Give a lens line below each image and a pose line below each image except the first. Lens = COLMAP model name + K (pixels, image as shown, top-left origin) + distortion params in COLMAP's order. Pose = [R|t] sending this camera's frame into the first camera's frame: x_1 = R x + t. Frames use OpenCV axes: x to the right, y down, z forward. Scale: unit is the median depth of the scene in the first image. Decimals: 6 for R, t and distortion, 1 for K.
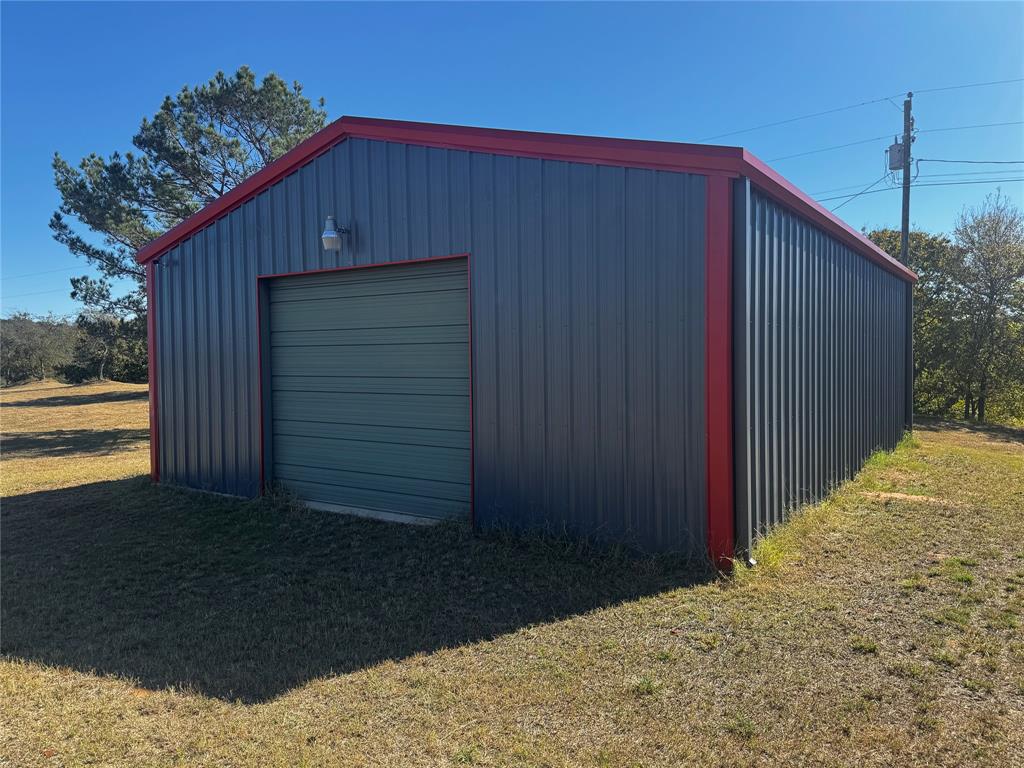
lens RADIAL K [[727.9, 0, 512.2], [0, 727.9, 378.7], [0, 0, 1]] dist [-0.011173, -0.002216]
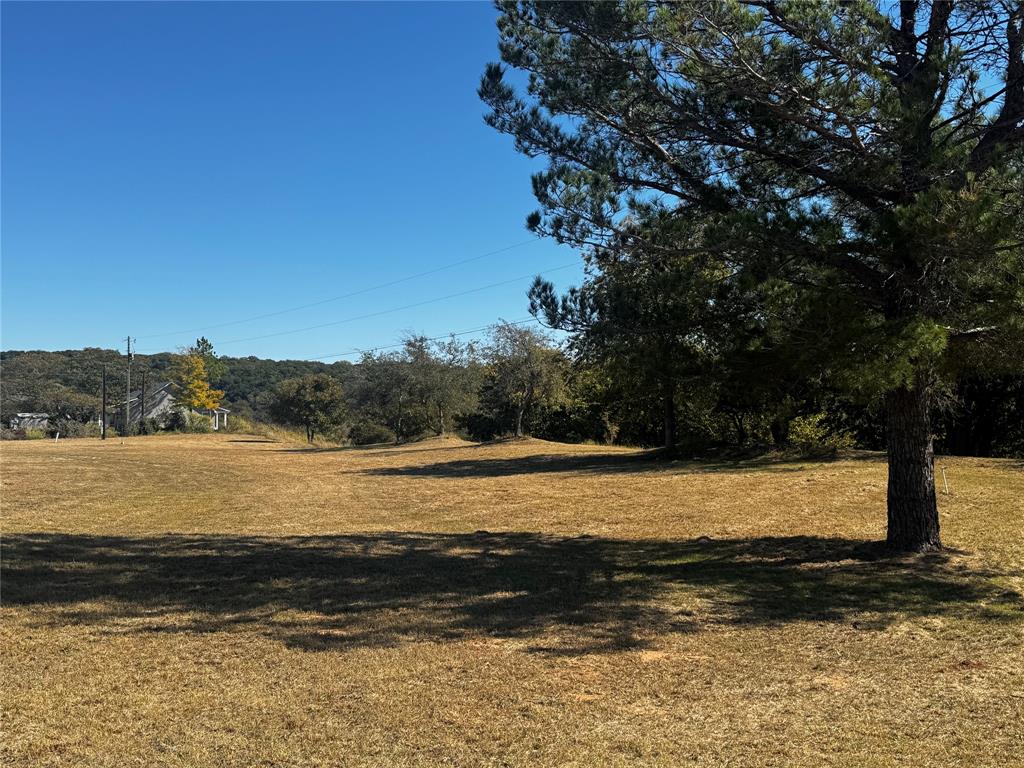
lens RADIAL K [[1136.1, 0, 511.8], [0, 1136.1, 386.1], [0, 0, 1]] dist [0.014101, 0.000000]
pose [[0.872771, -0.005395, -0.488100, -0.136390], [-0.018374, 0.998867, -0.043895, 0.003198], [0.487784, 0.047279, 0.871683, 0.196641]]
